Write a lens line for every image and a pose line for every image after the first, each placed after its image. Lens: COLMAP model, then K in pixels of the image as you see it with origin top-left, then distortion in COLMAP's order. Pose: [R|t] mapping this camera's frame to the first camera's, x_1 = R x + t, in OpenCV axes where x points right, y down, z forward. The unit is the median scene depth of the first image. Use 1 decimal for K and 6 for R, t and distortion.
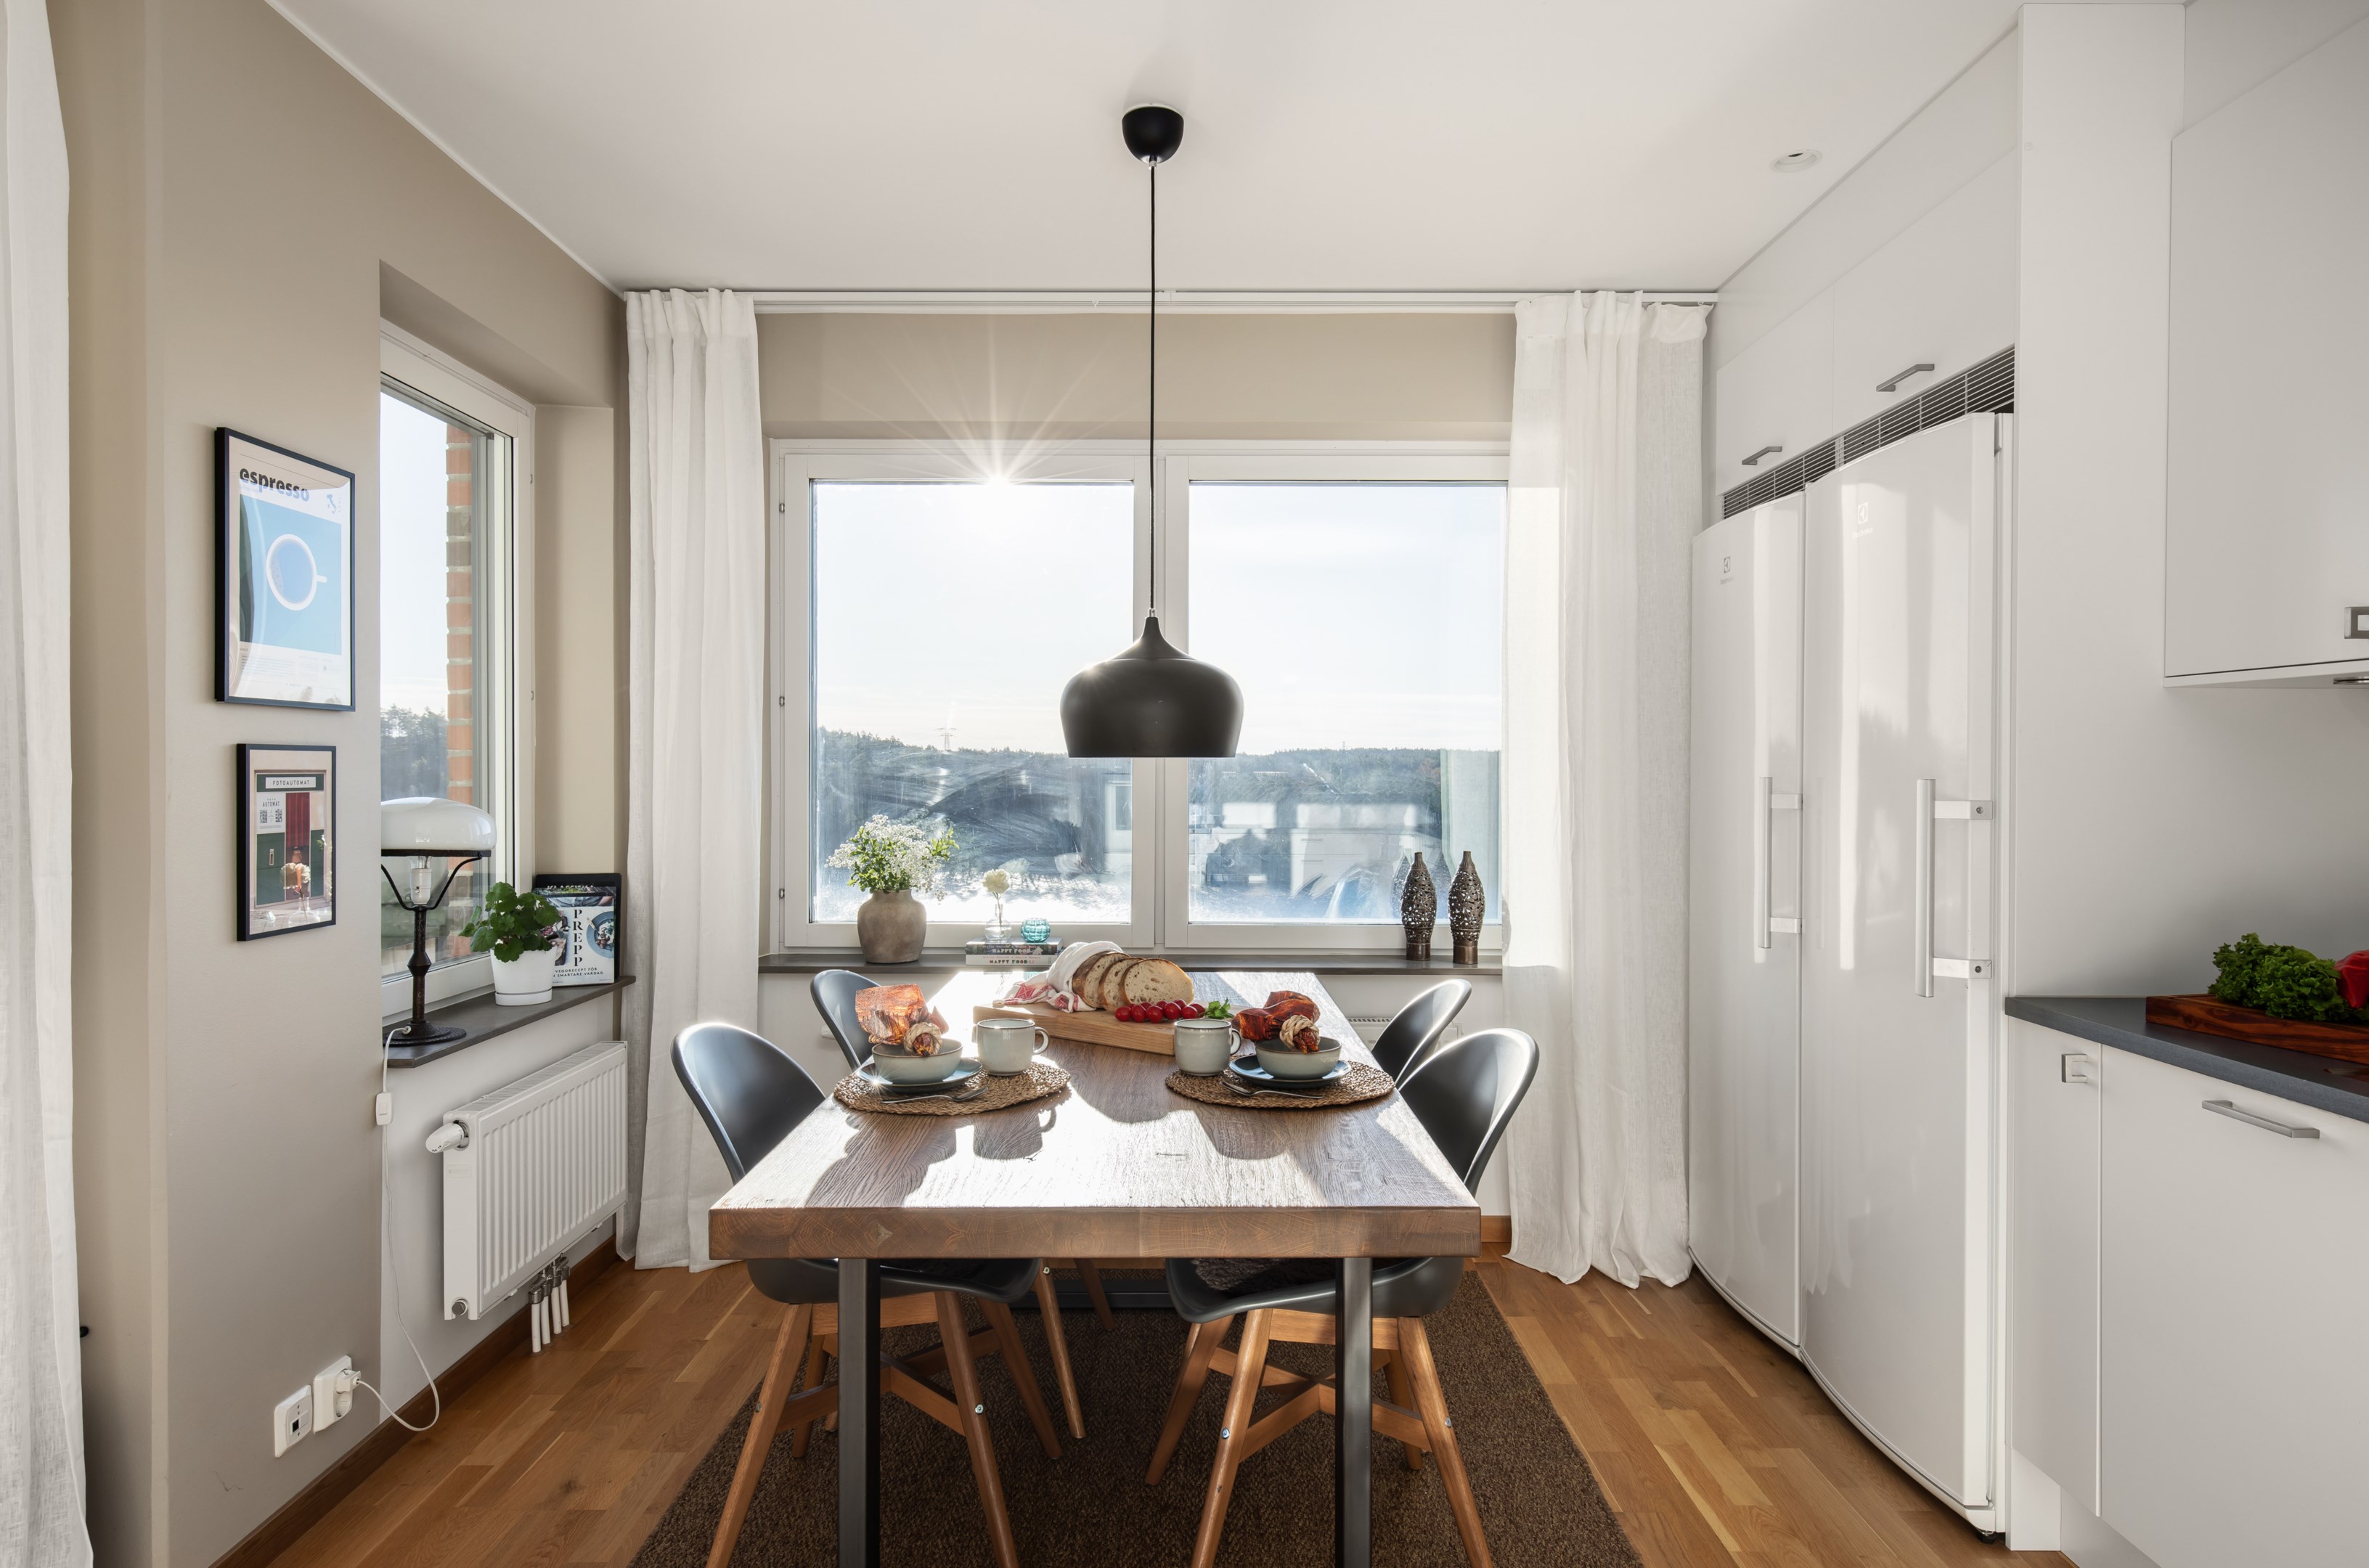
lens RADIAL K [[1316.0, 0, 1175.2], [0, 1316.0, 779.4], [0, 0, 1]] dist [-0.000135, -0.001503]
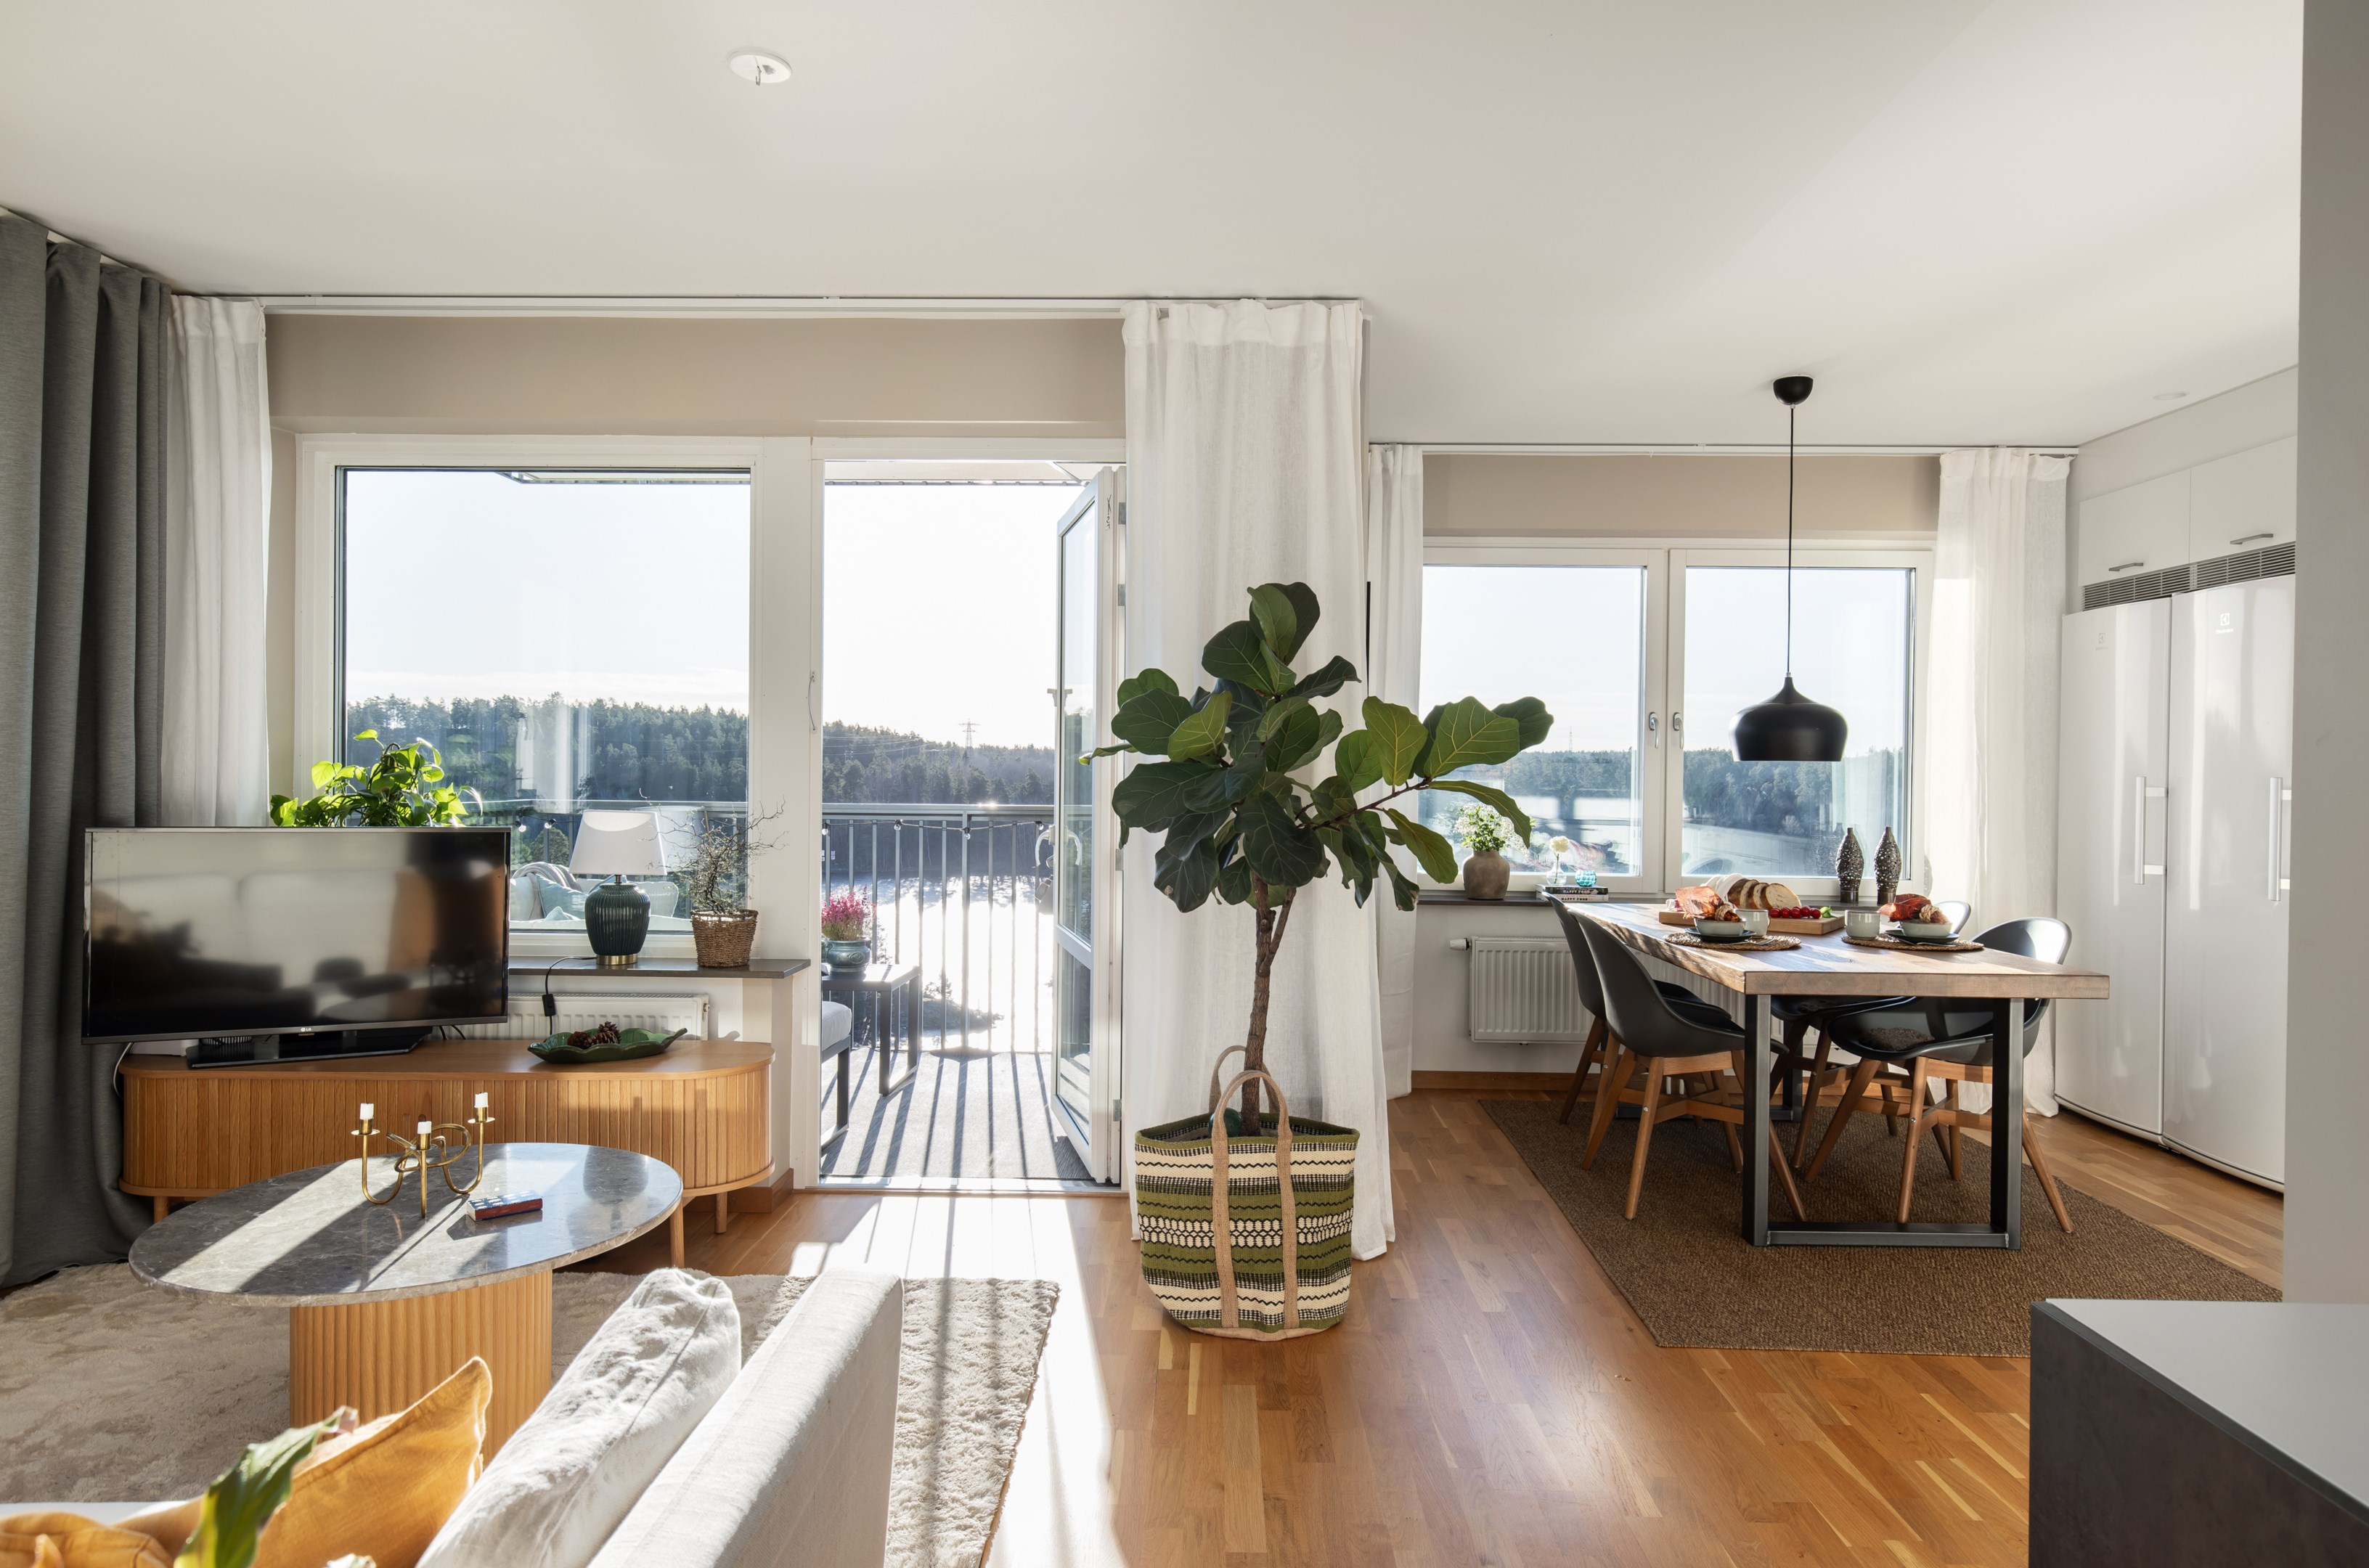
lens RADIAL K [[1399.0, 0, 1178.6], [0, 1399.0, 783.8], [0, 0, 1]] dist [0.001527, 0.000269]
pose [[0.999647, 0.008761, -0.025086, -0.742539], [-0.008687, 0.999958, 0.003056, 0.013330], [0.025112, -0.002837, 0.999681, -0.794566]]
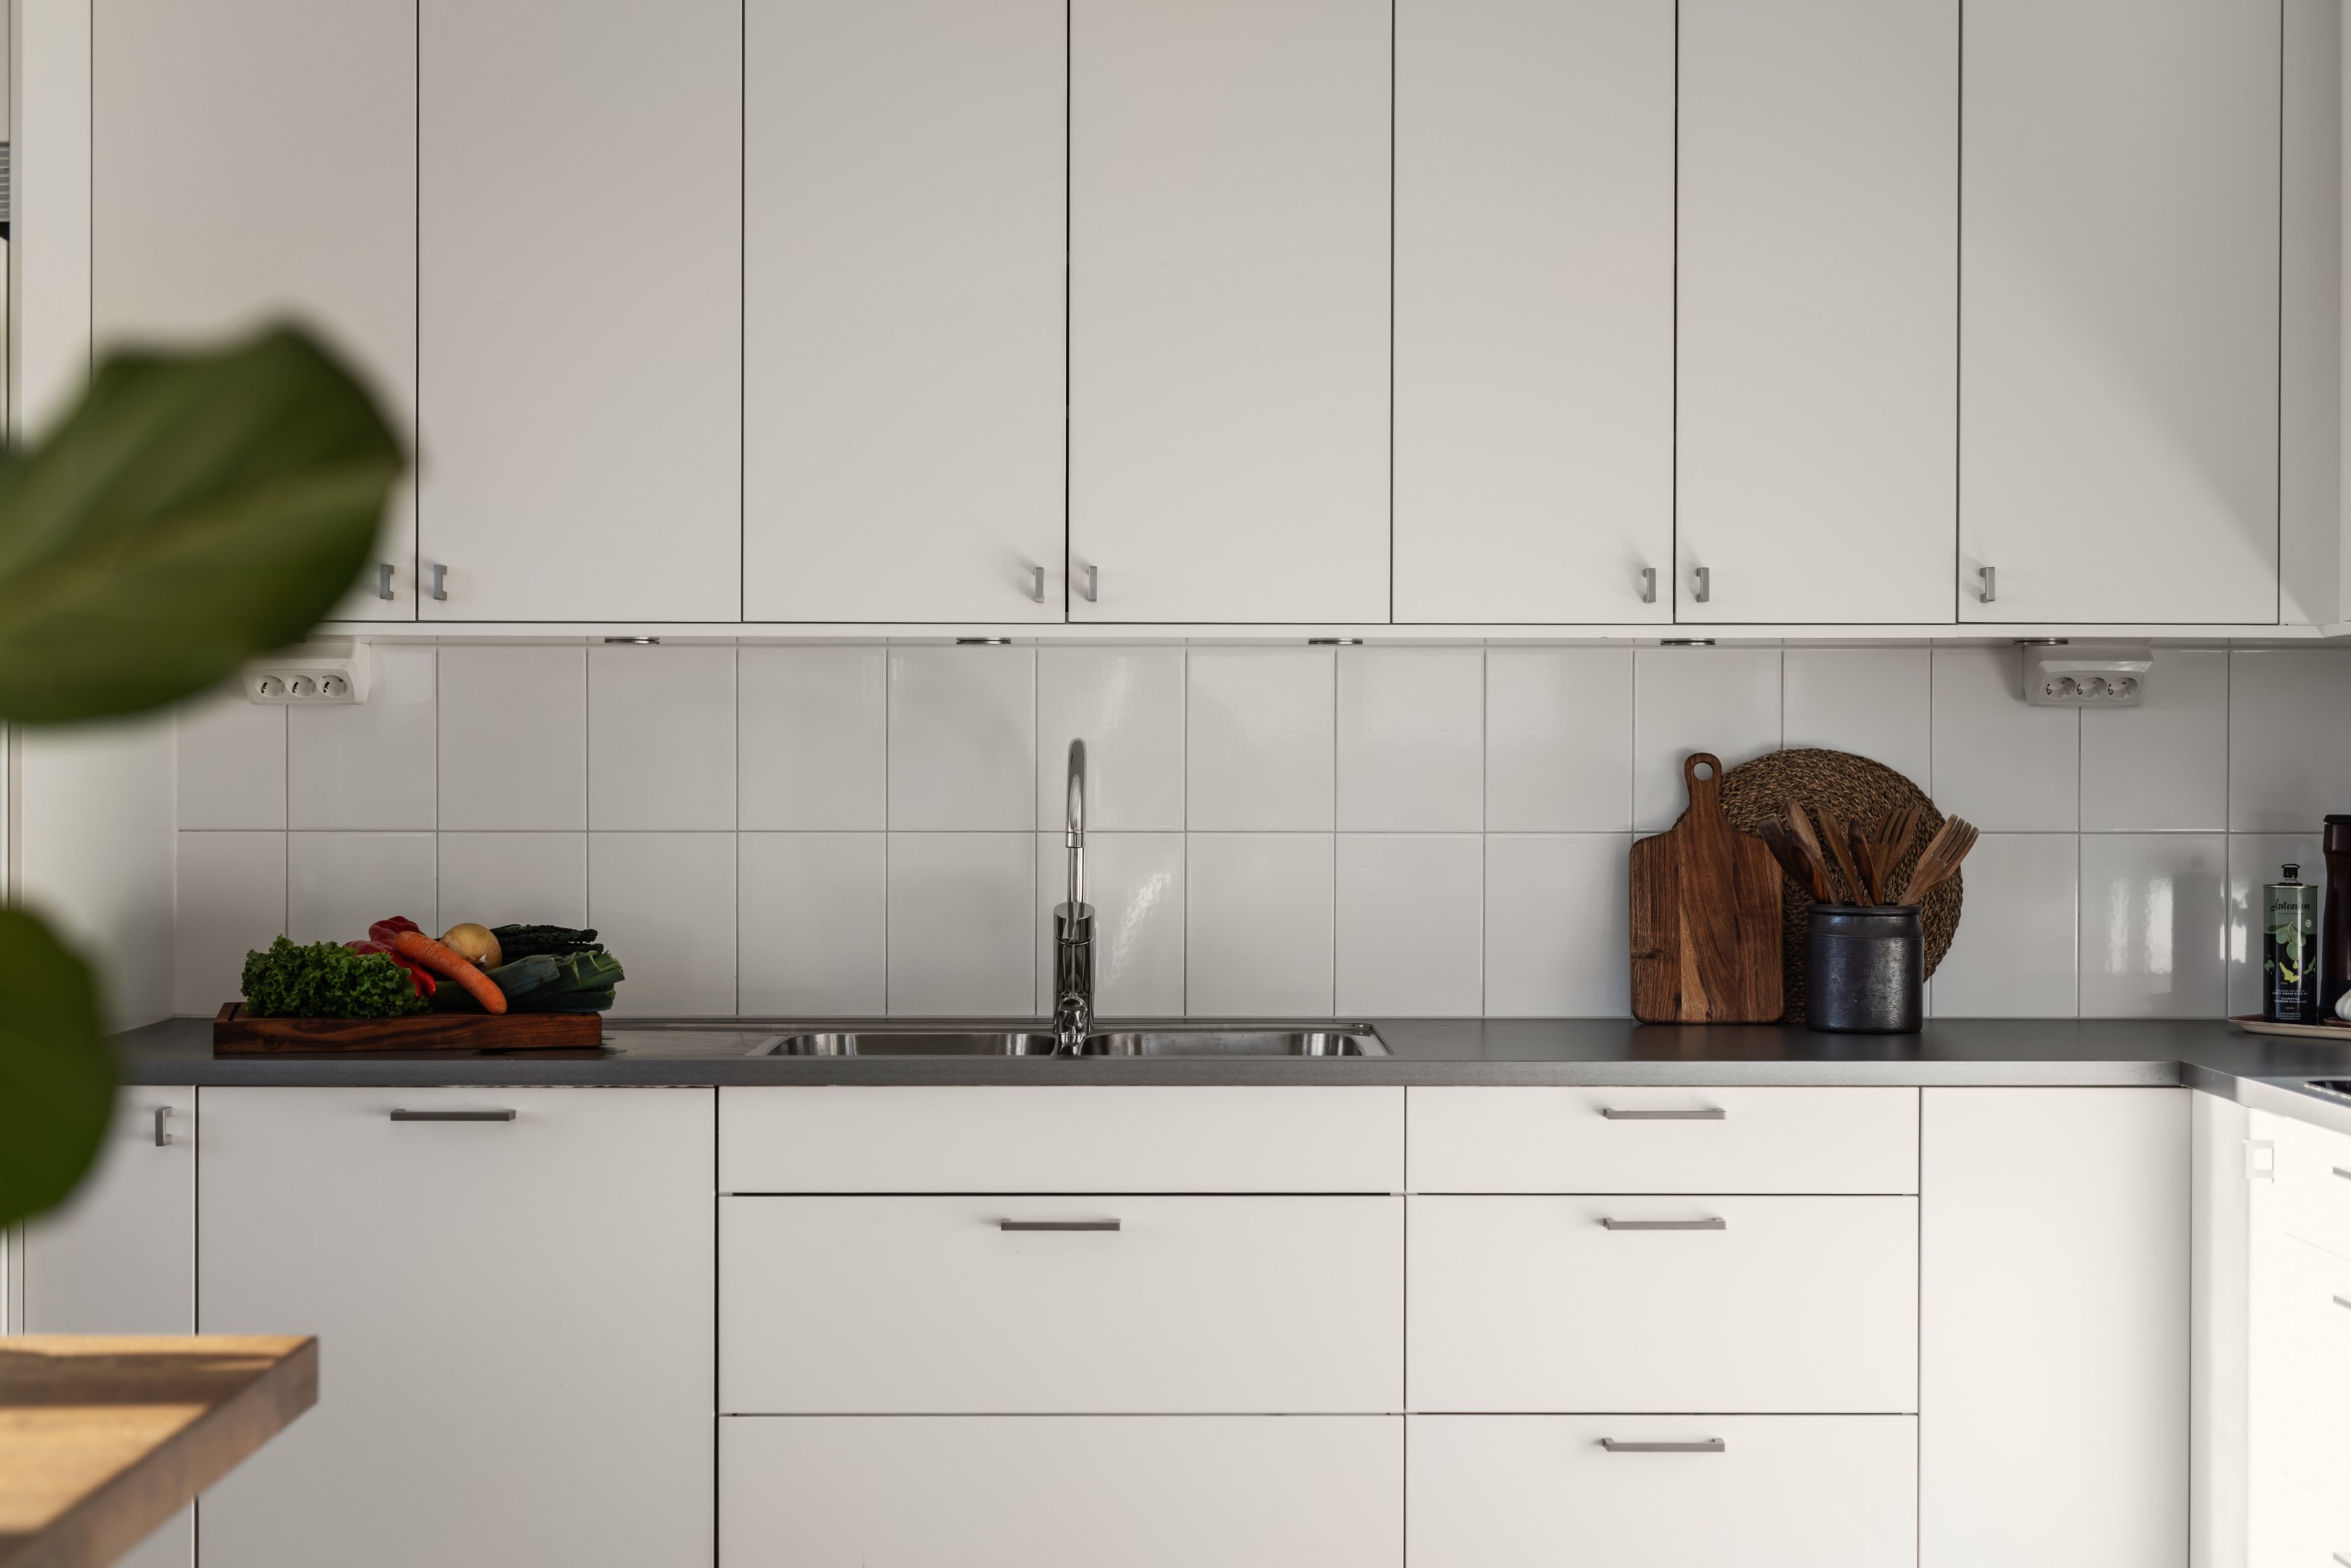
lens RADIAL K [[3367.7, 0, 1183.6], [0, 3367.7, 756.0], [0, 0, 1]] dist [-0.010401, -0.038838]
pose [[-0.015133, -0.004467, 0.999876, -1.023497], [0.005602, 0.999974, 0.004552, -0.003525], [-0.999870, 0.005670, -0.015107, 0.334095]]
